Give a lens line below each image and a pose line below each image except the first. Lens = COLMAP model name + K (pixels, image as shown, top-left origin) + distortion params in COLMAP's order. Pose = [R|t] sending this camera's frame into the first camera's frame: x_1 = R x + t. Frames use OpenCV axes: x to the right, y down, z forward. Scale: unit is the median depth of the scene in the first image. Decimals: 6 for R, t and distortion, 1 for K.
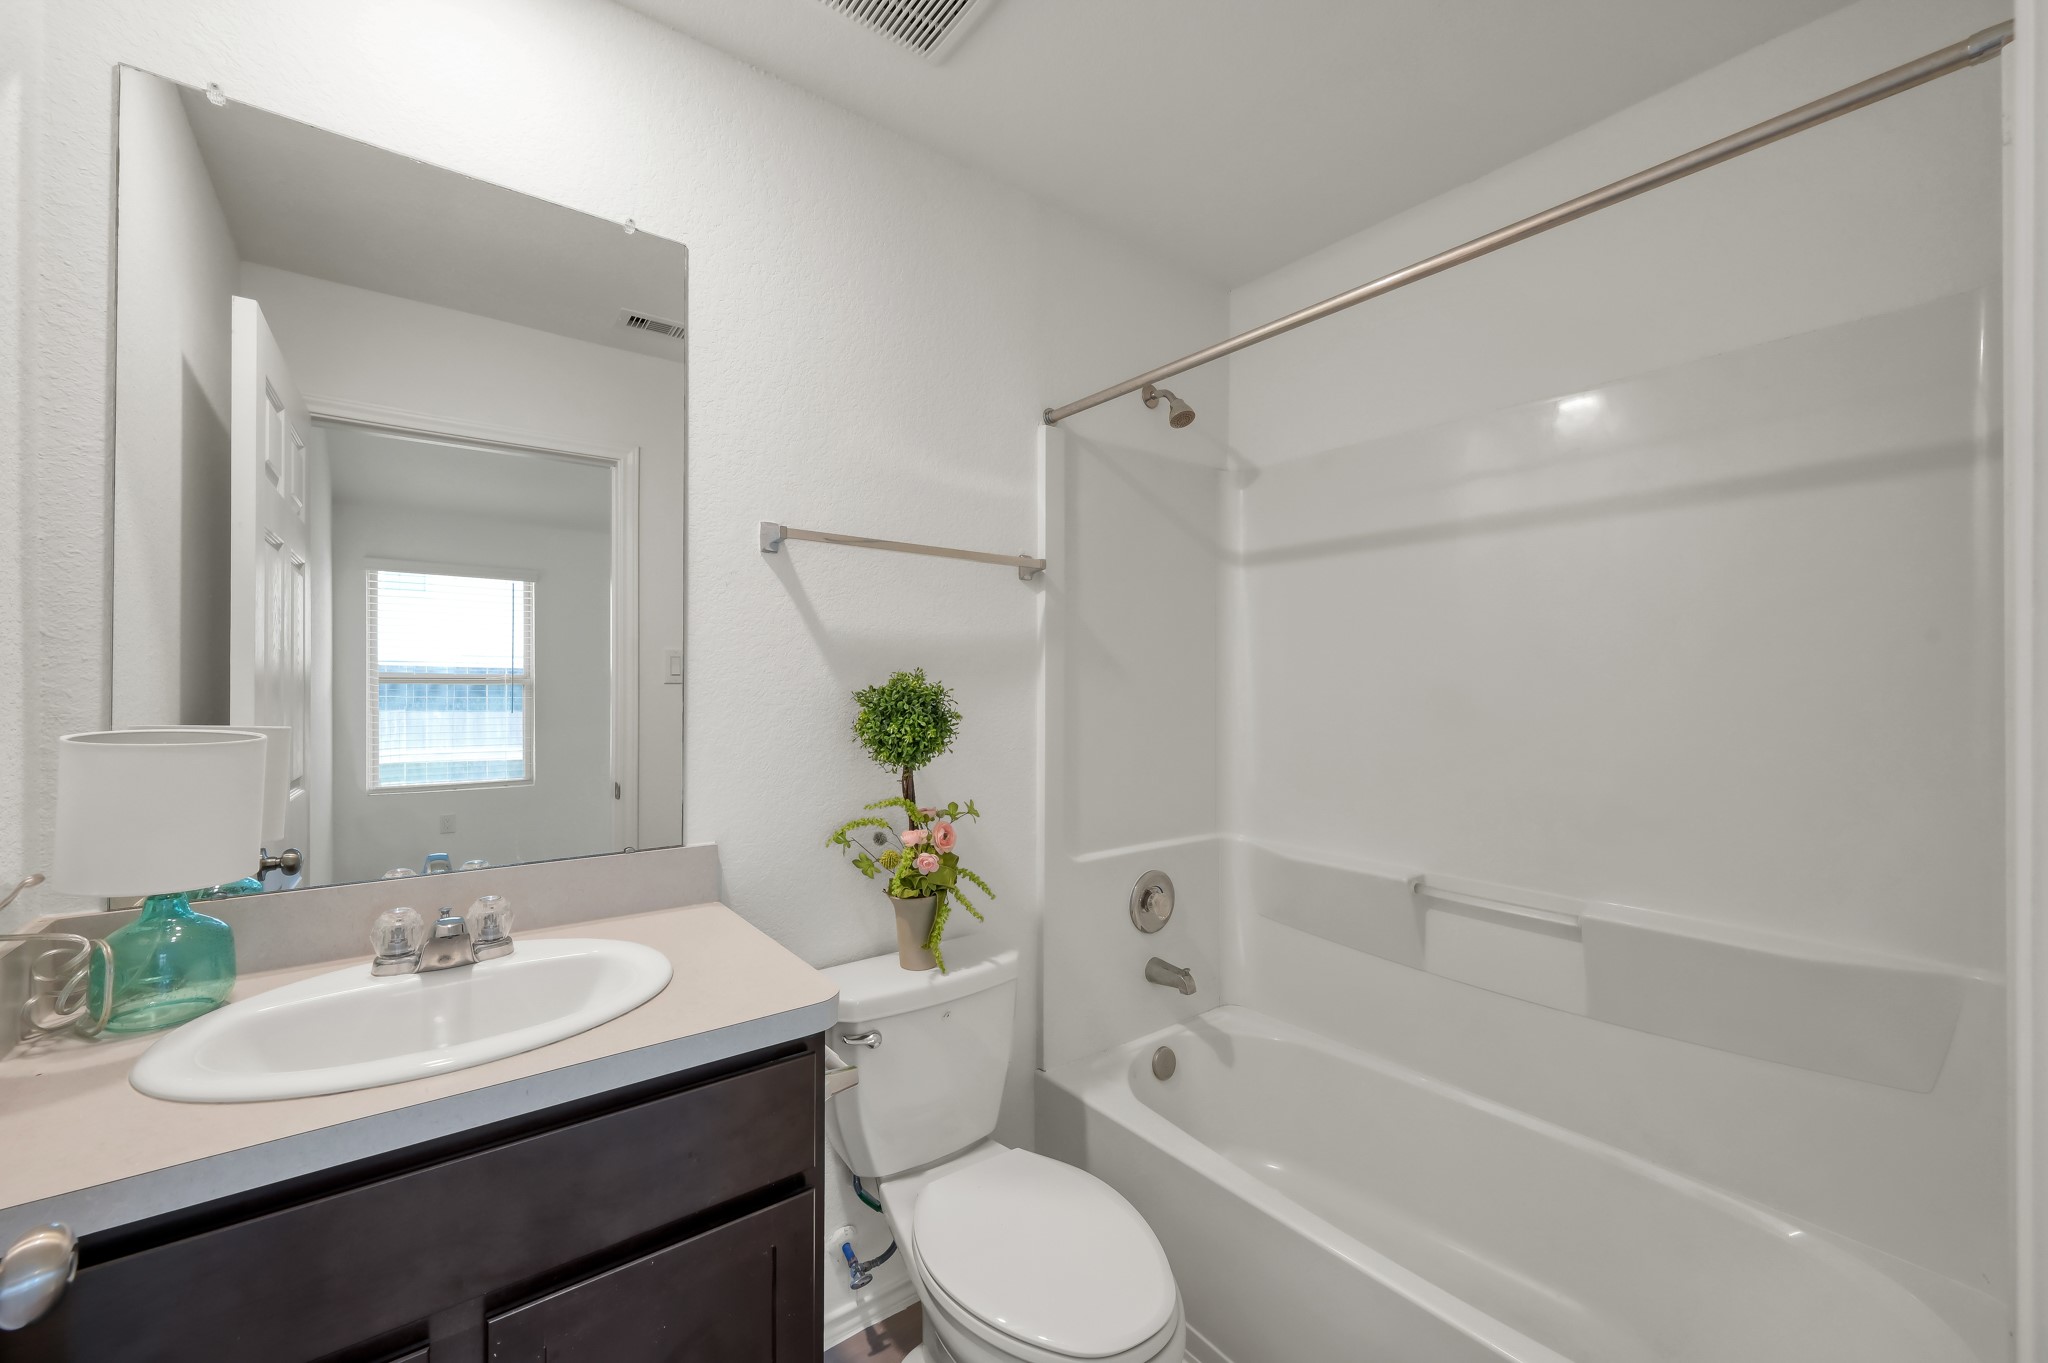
lens RADIAL K [[822.1, 0, 1033.8], [0, 822.1, 685.5], [0, 0, 1]] dist [-0.000449, -0.000101]
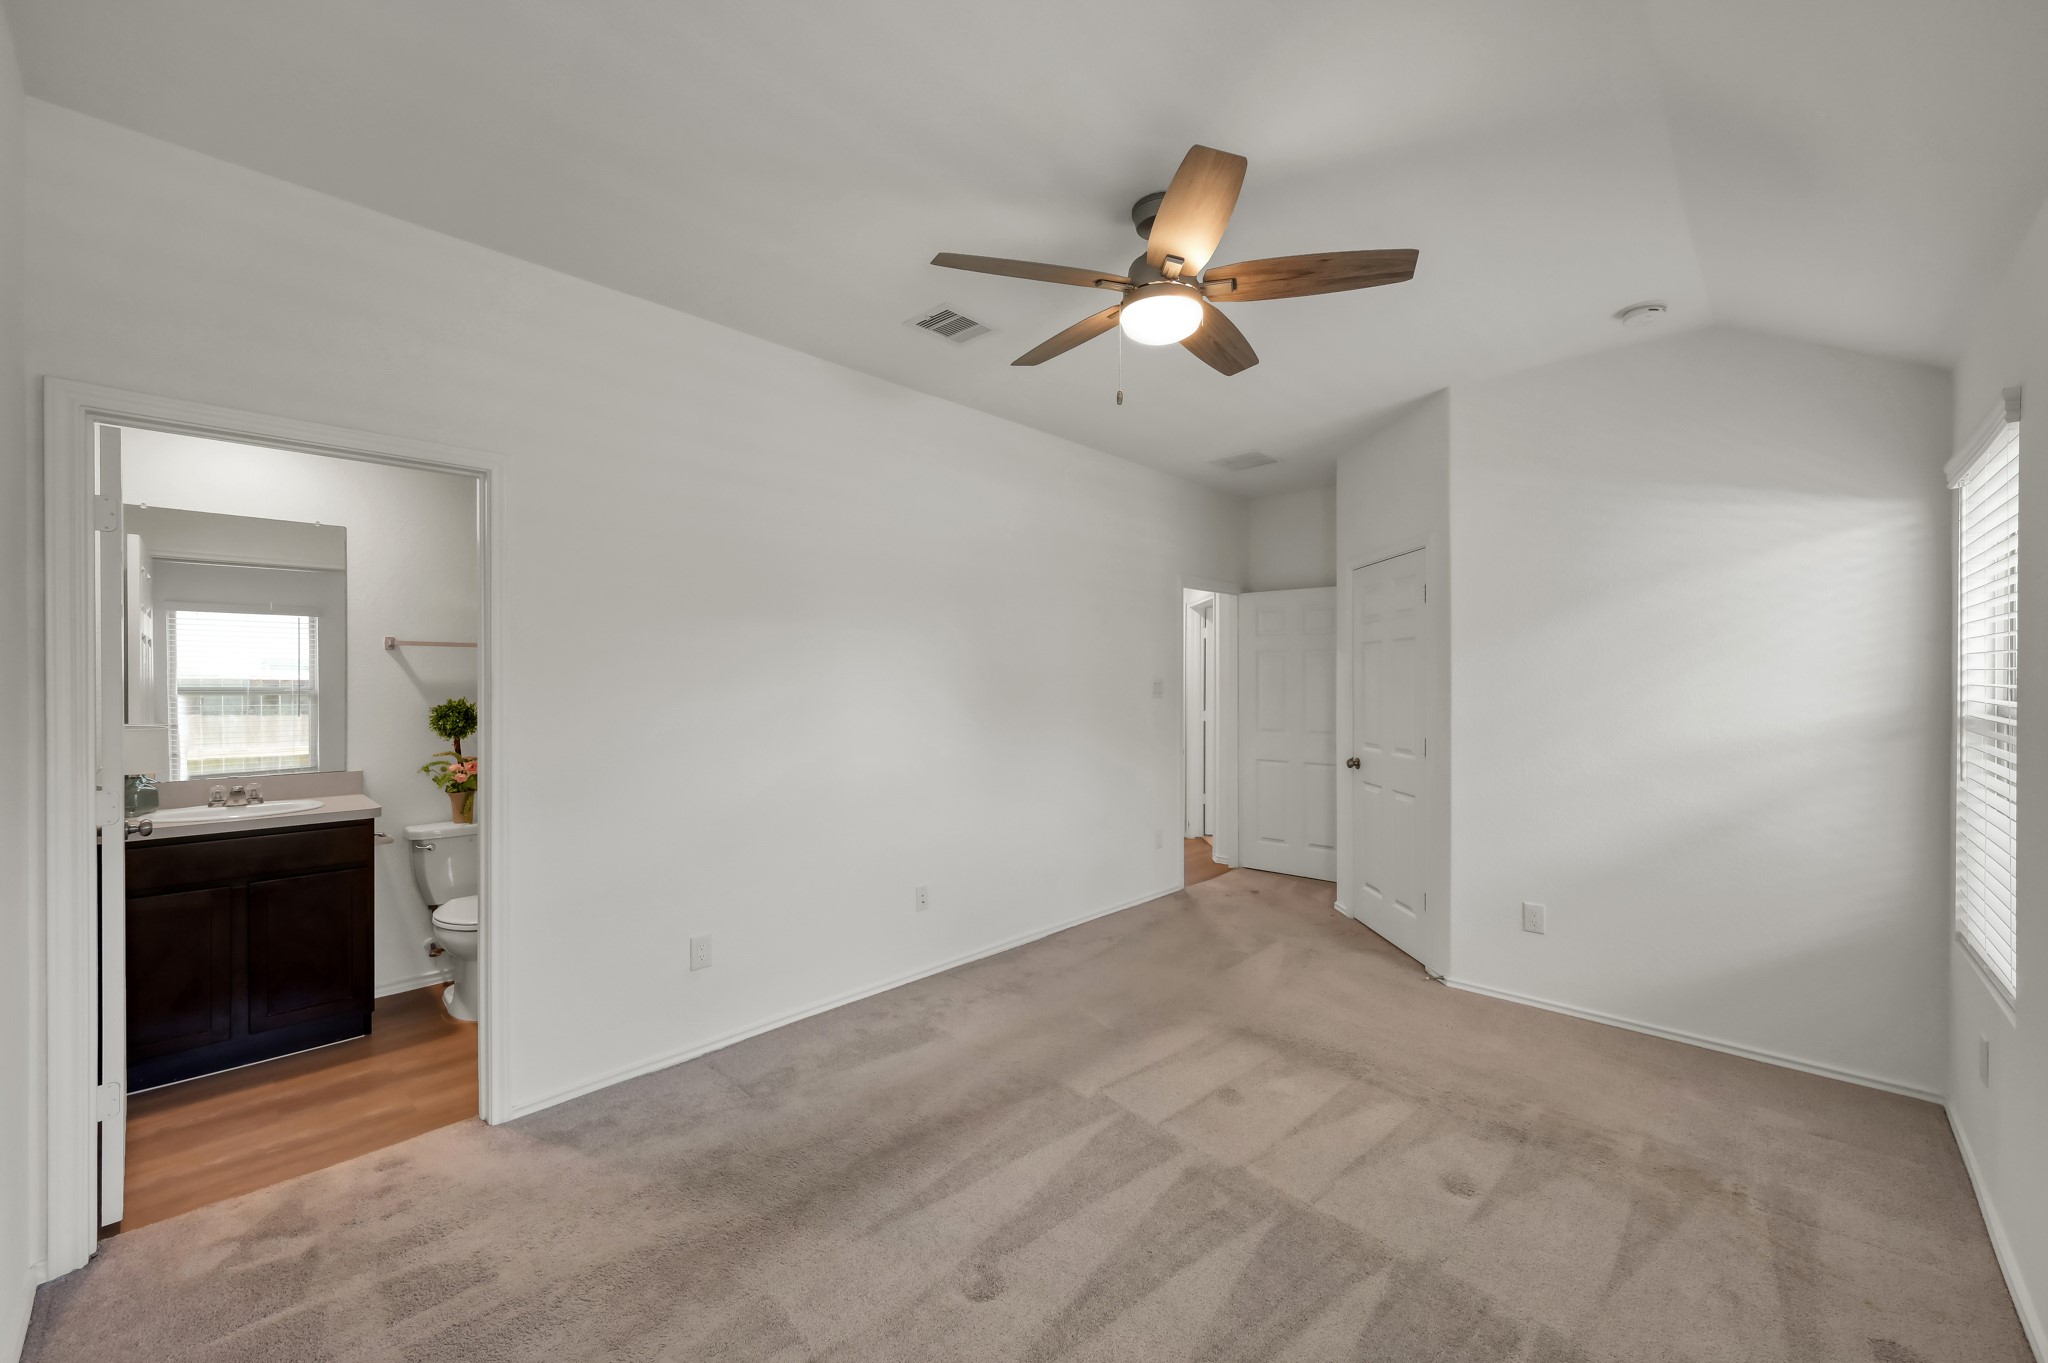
lens RADIAL K [[808.4, 0, 1022.0], [0, 808.4, 674.5], [0, 0, 1]] dist [0.000147, -0.000280]
pose [[0.989481, -0.005273, 0.144566, 1.036953], [0.006493, 0.999947, -0.007967, -0.052589], [-0.144517, 0.008822, 0.989463, -1.426336]]
